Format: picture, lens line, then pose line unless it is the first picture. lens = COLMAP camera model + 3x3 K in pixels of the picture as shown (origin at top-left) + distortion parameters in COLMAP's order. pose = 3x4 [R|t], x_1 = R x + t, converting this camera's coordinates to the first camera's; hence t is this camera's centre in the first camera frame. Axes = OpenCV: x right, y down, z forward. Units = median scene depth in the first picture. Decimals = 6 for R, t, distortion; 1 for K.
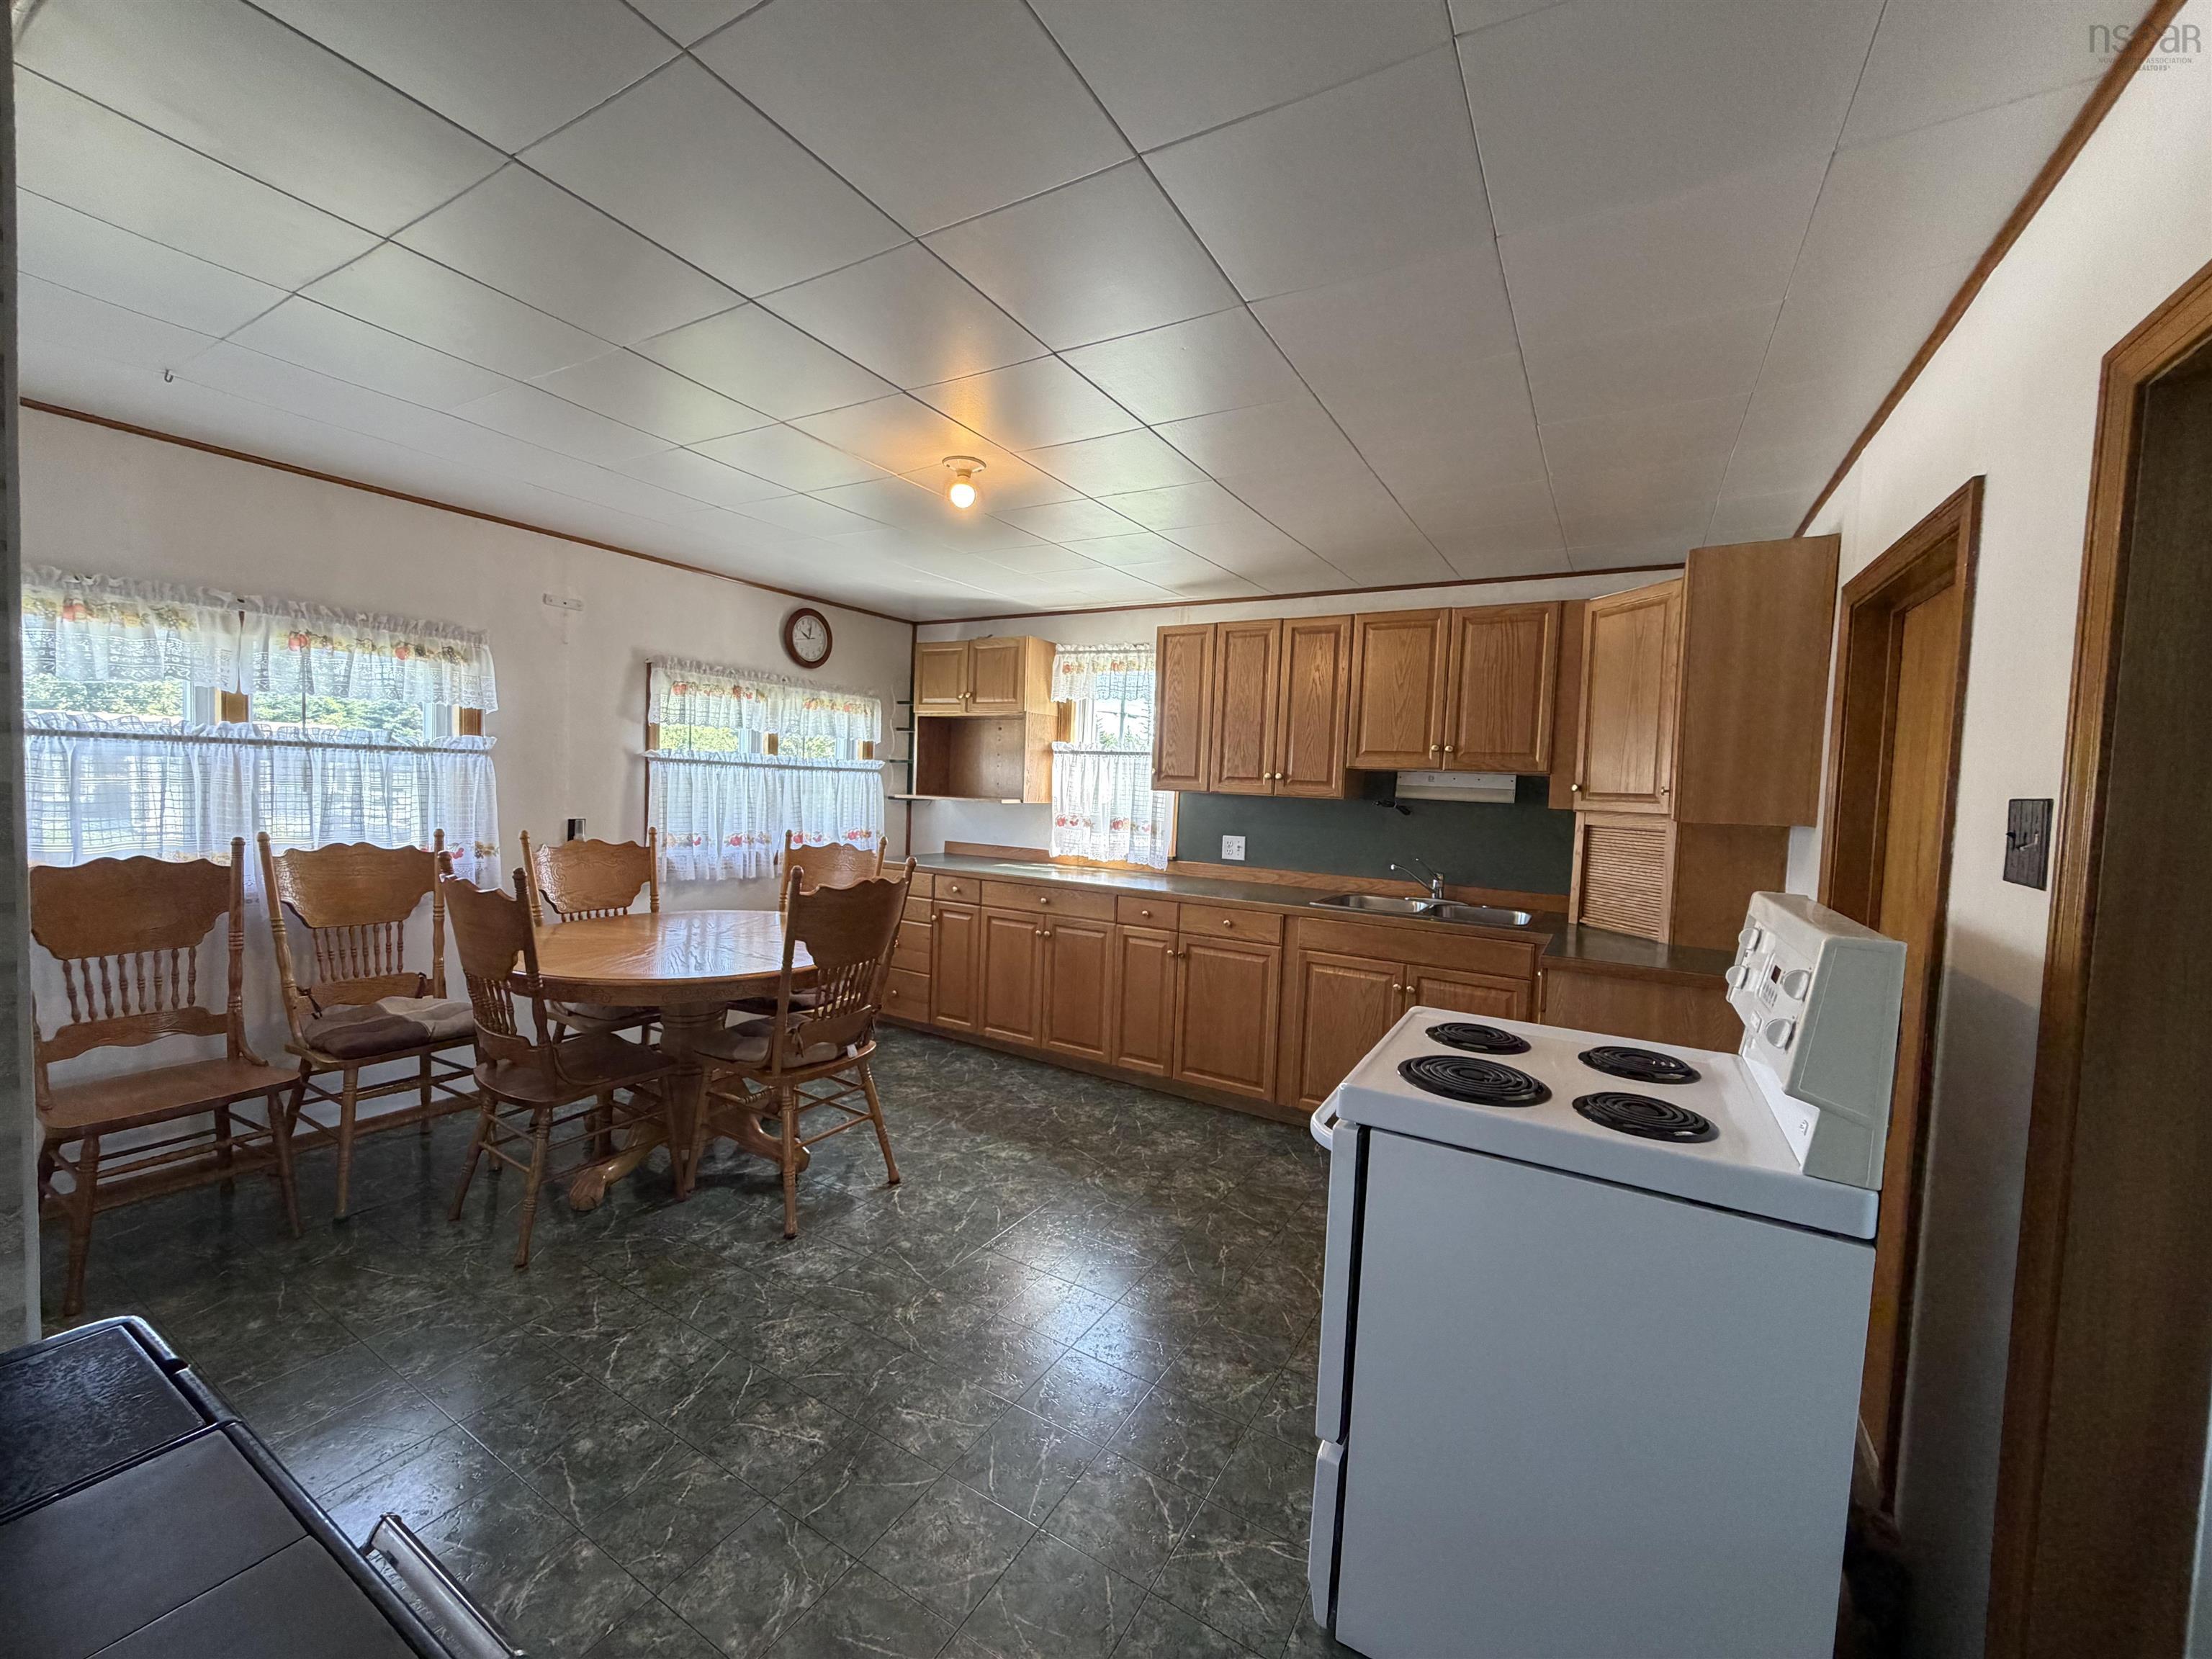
lens RADIAL K [[884.3, 0, 1101.7], [0, 884.3, 827.2], [0, 0, 1]] dist [0.002016, -0.000429]
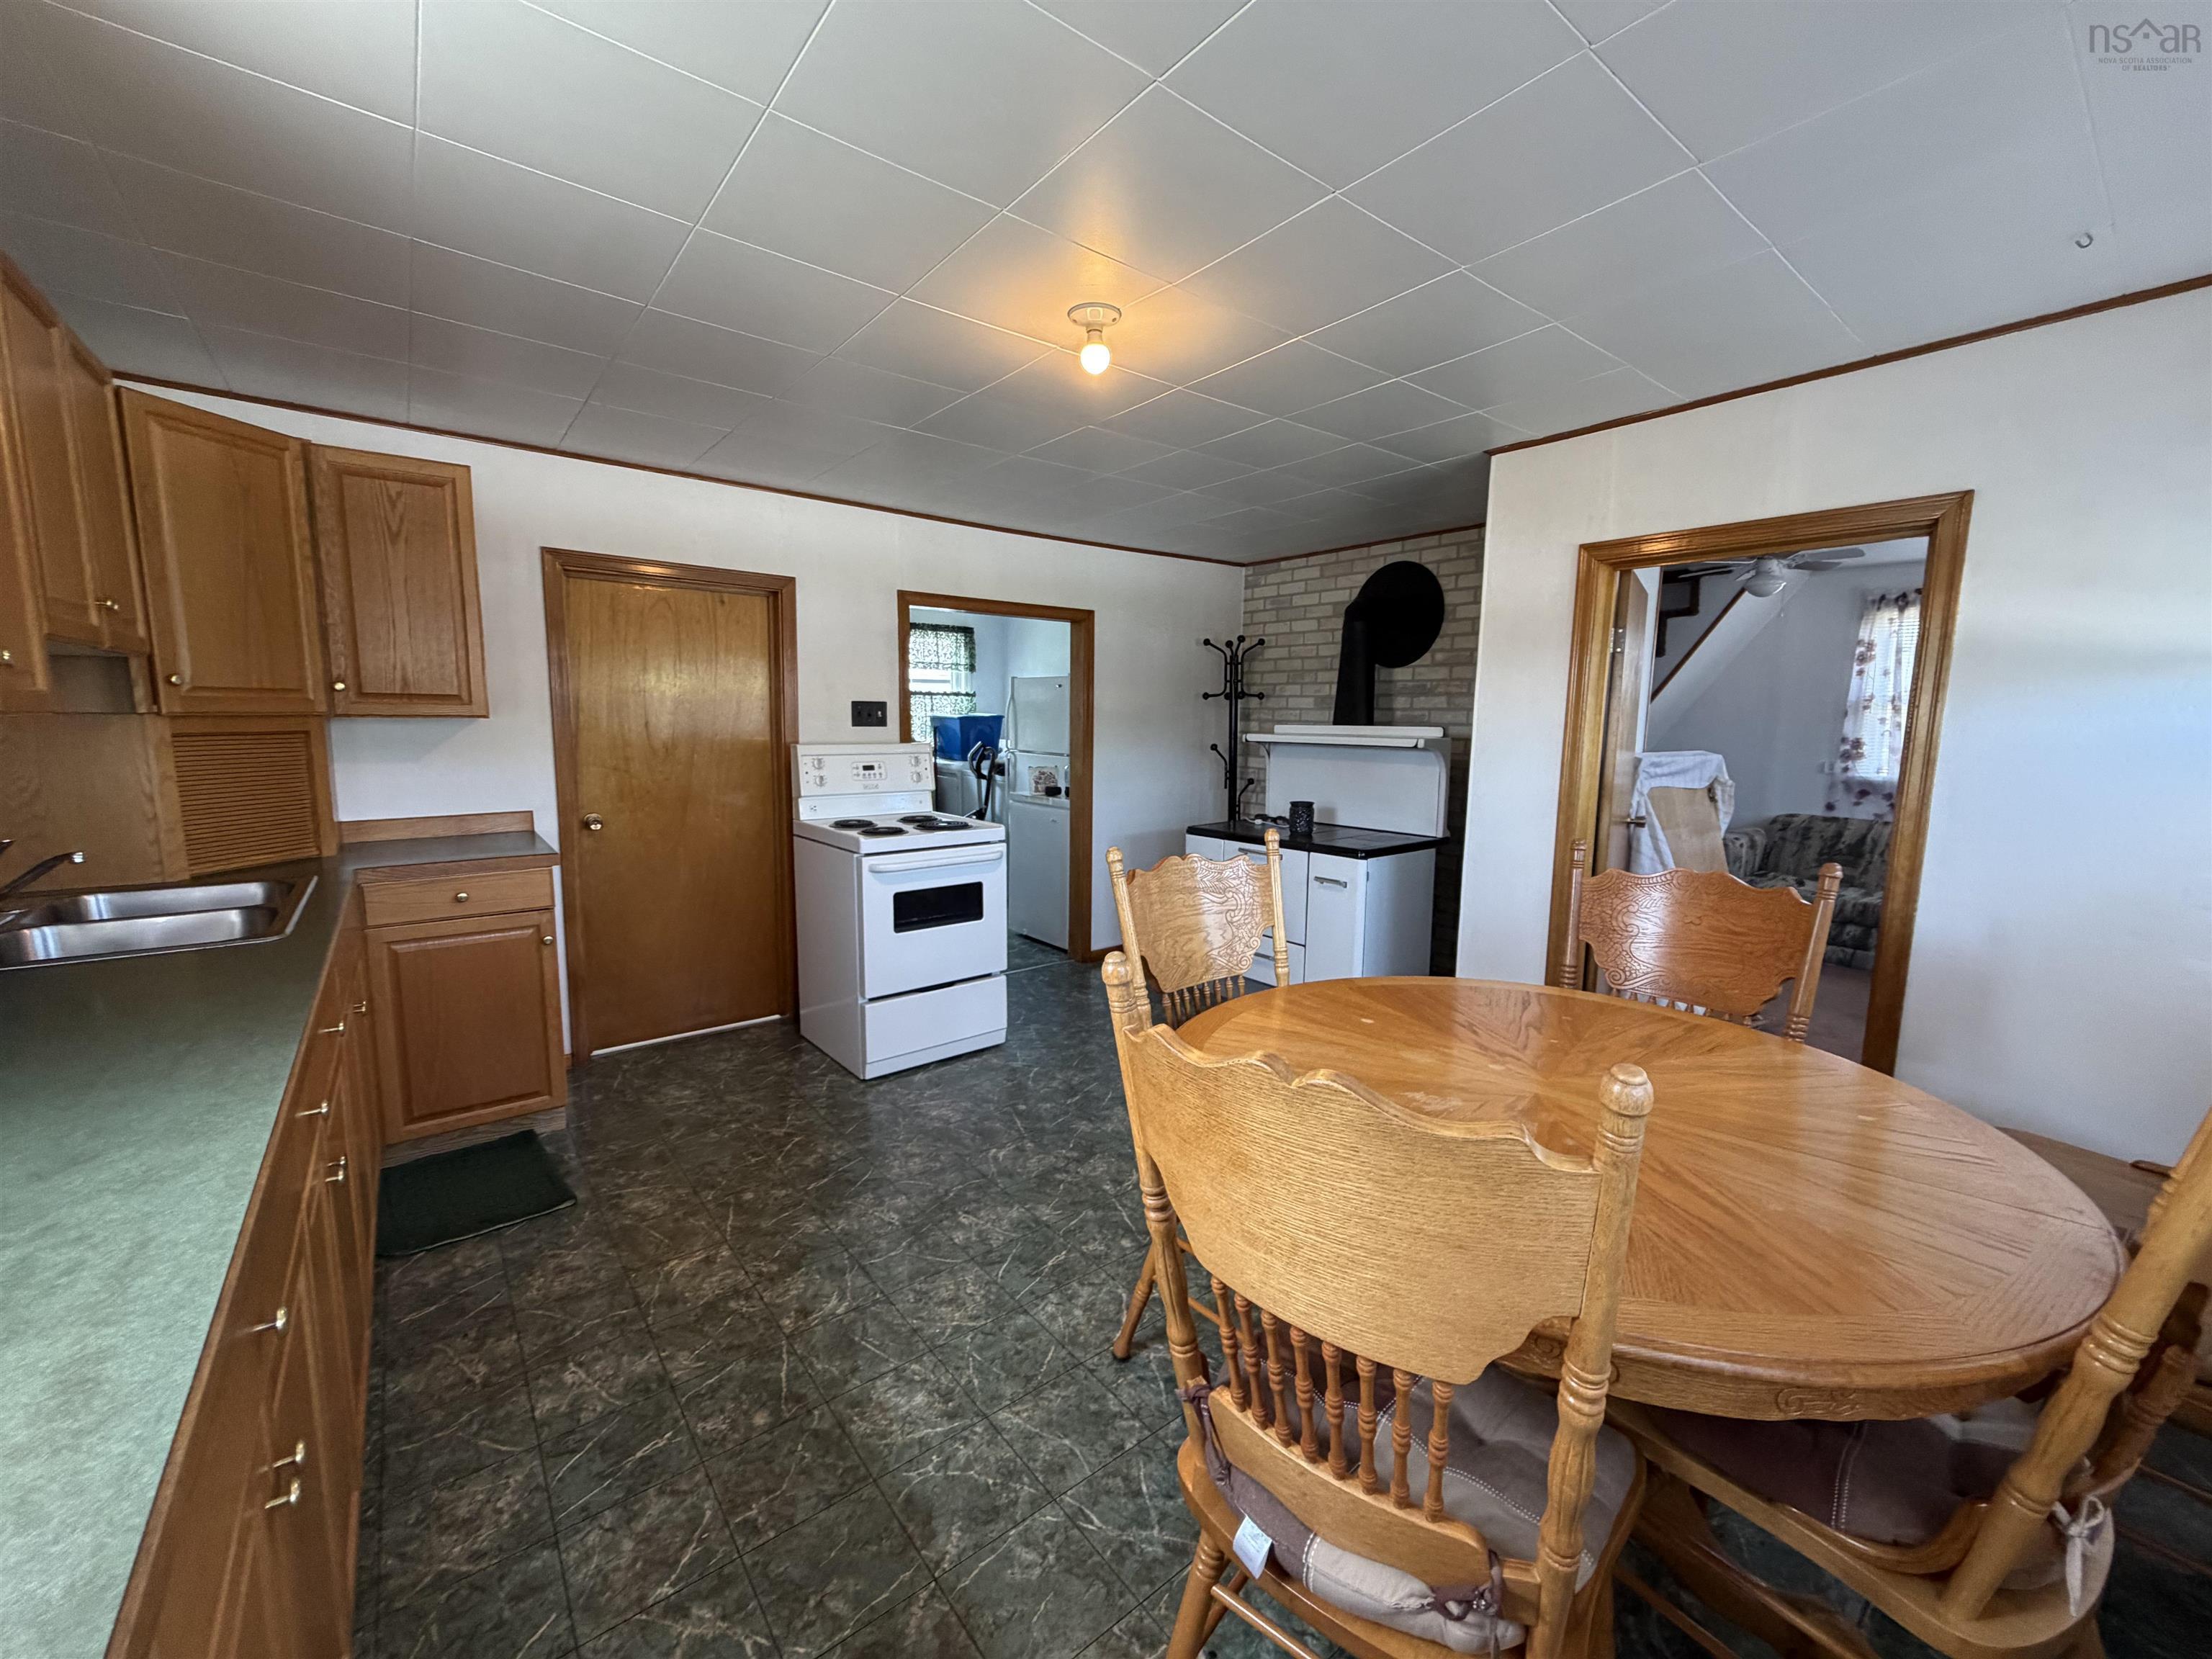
lens RADIAL K [[884.3, 0, 1109.0], [0, 884.3, 825.7], [0, 0, 1]] dist [0.002016, -0.000429]
pose [[-0.935284, -0.097467, 0.340213, -0.332580], [-0.032256, 0.980803, 0.192315, -0.076957], [-0.352426, 0.168895, -0.920473, 1.252832]]
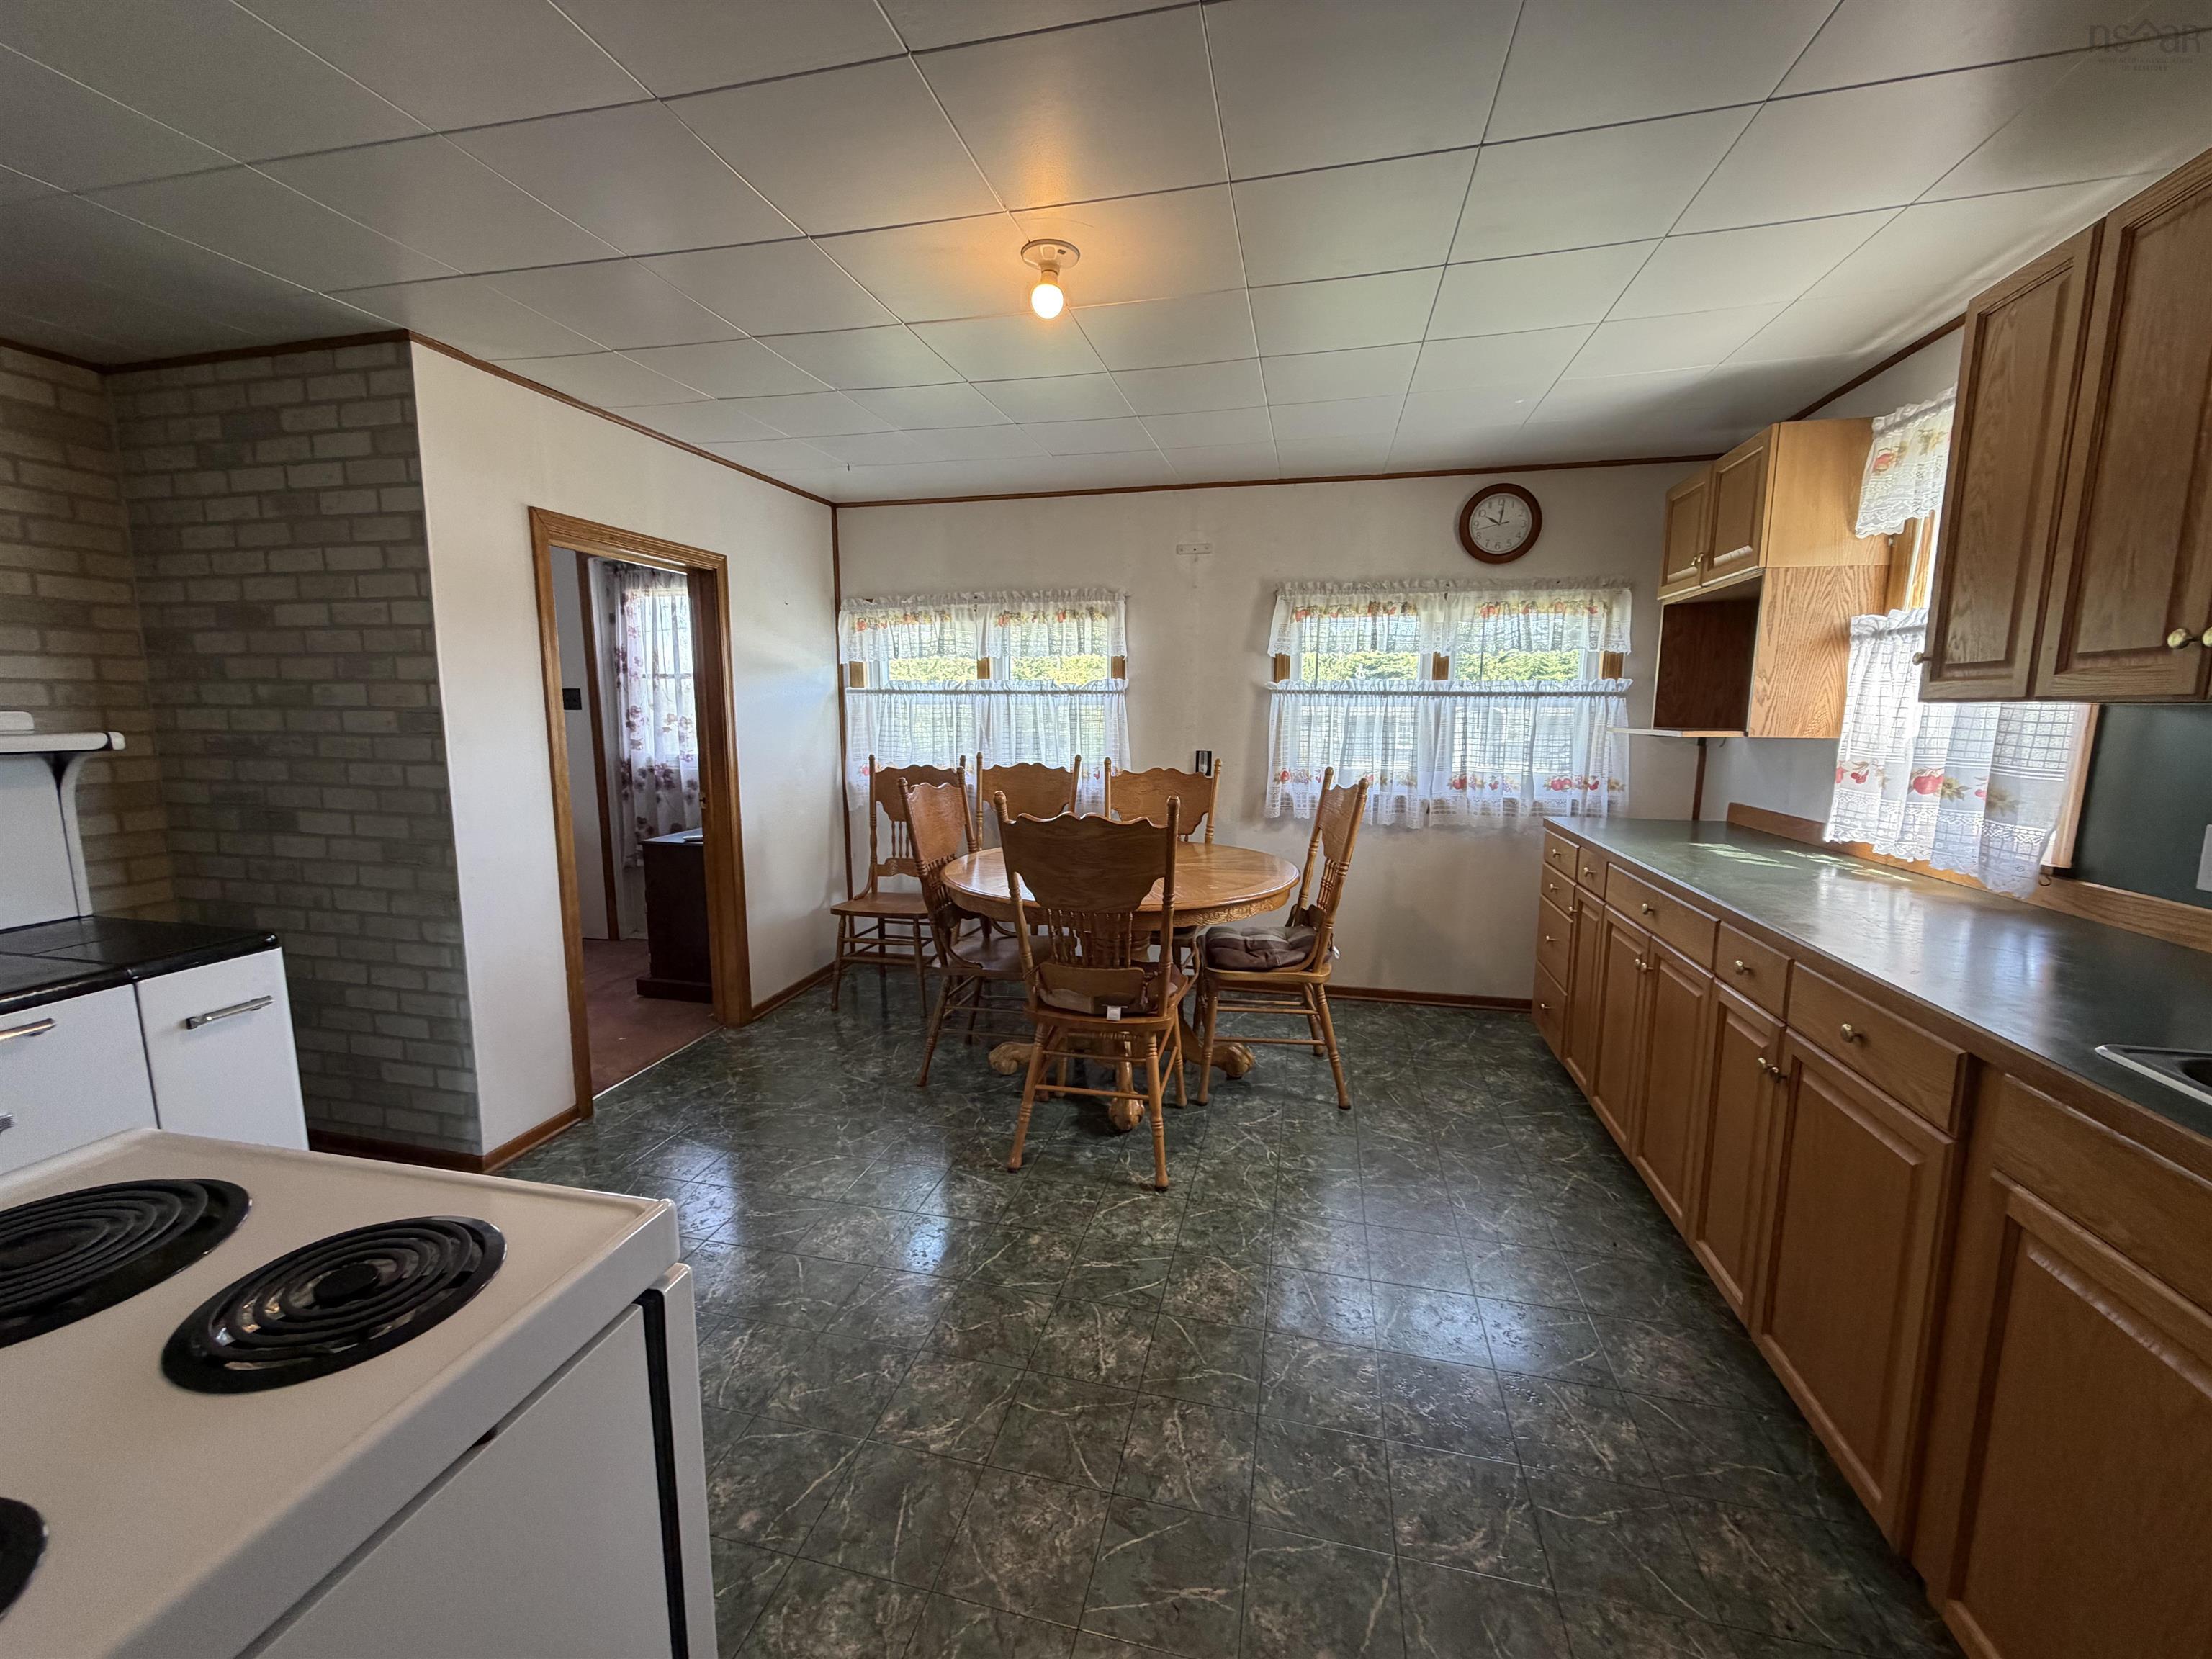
lens RADIAL K [[884.3, 0, 1097.5], [0, 884.3, 825.9], [0, 0, 1]] dist [0.002016, -0.000429]
pose [[0.295755, 0.090185, -0.950997, 0.412989], [-0.041416, 0.995808, 0.081554, -0.000709], [0.954366, 0.015266, 0.298251, 0.570164]]
